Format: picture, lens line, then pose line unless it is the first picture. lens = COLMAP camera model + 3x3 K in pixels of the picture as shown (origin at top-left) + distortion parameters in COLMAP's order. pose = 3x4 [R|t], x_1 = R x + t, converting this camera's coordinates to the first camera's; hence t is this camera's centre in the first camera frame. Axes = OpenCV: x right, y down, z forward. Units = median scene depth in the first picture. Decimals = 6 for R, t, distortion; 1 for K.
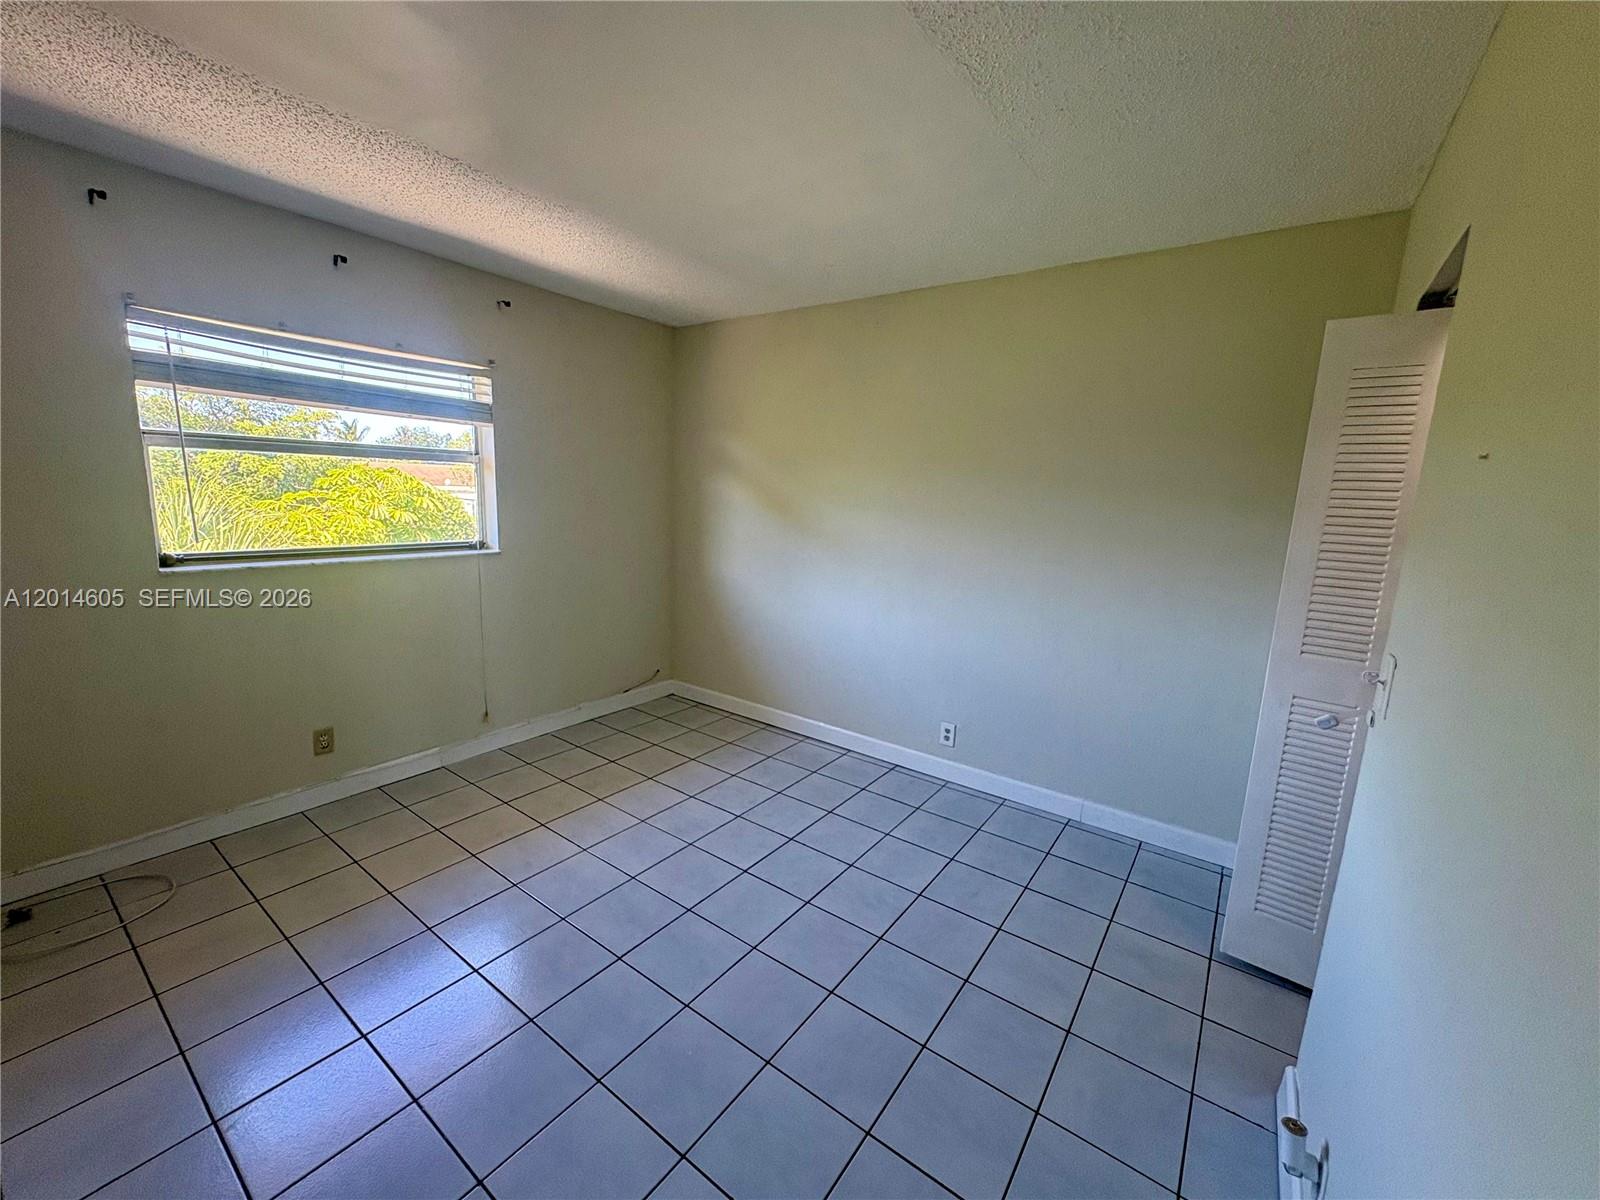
lens RADIAL K [[632.4, 0, 807.2], [0, 632.4, 598.2], [0, 0, 1]] dist [-0.004588, -0.000128]
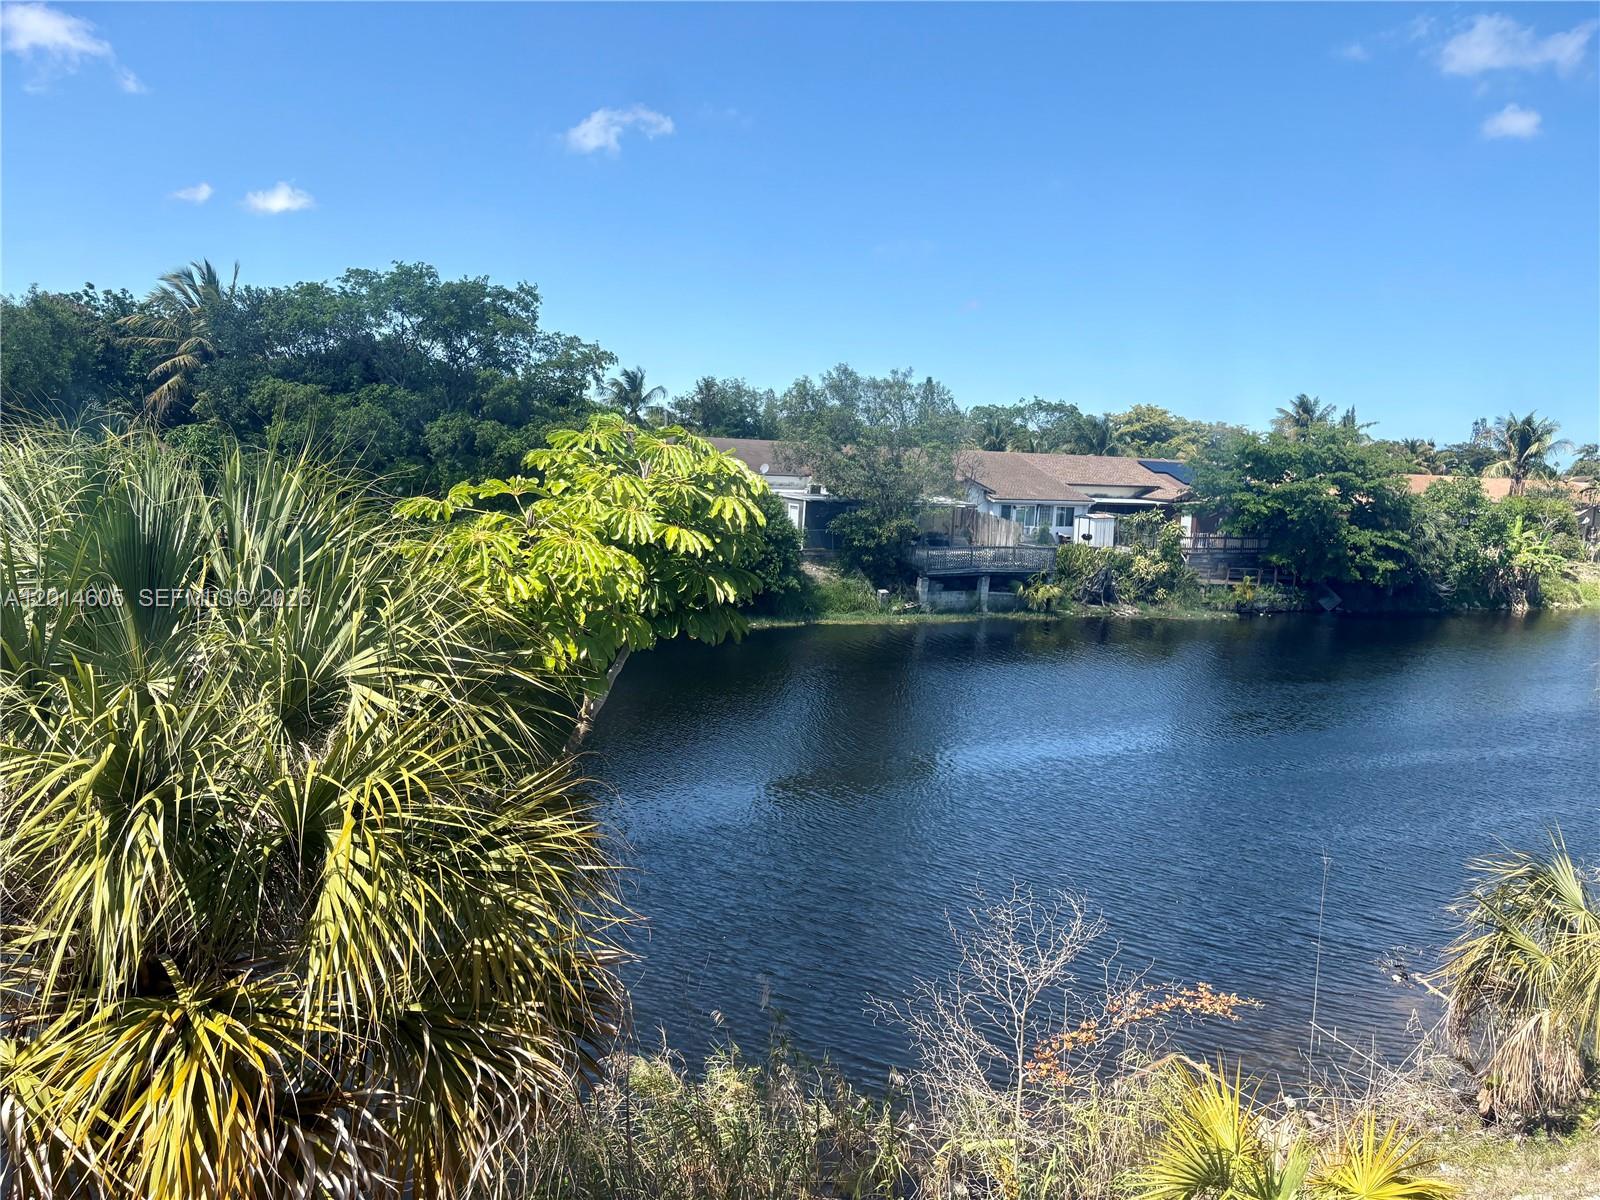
lens RADIAL K [[1215.9, 0, 807.7], [0, 1215.9, 605.3], [0, 0, 1]] dist [0.056471, -0.063787]
pose [[0.889852, 0.053142, -0.453143, -0.753635], [-0.085129, 0.995091, -0.050472, -0.204852], [0.448237, 0.083488, 0.890008, 1.226008]]
